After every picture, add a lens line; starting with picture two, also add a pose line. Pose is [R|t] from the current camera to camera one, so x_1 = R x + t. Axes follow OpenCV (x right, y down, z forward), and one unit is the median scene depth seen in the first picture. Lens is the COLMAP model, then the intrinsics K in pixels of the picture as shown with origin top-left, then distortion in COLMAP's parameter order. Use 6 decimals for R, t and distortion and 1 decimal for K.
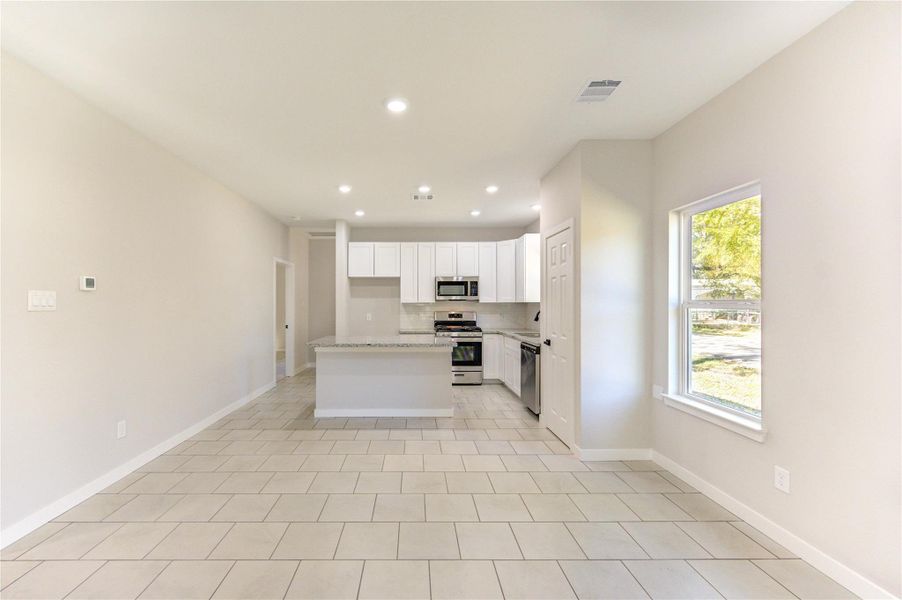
lens RADIAL K [[354.9, 0, 430.7], [0, 354.9, 303.6], [0, 0, 1]] dist [0.006990, -0.000973]
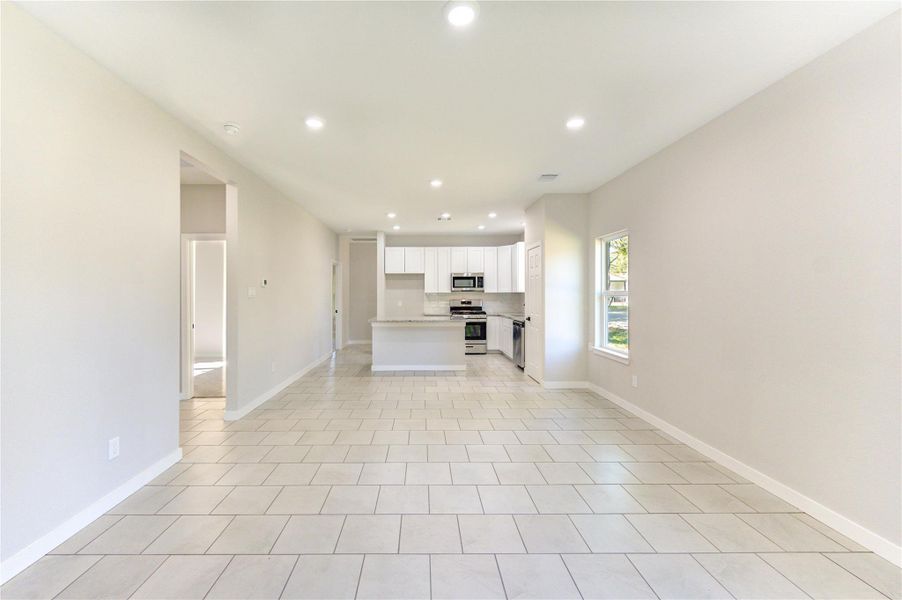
lens RADIAL K [[355.7, 0, 431.9], [0, 355.7, 294.6], [0, 0, 1]] dist [0.001559, 0.000267]
pose [[0.999865, -0.001576, -0.016363, -0.046405], [0.001624, 0.999994, 0.002974, 0.000397], [0.016359, -0.003000, 0.999862, -0.415251]]
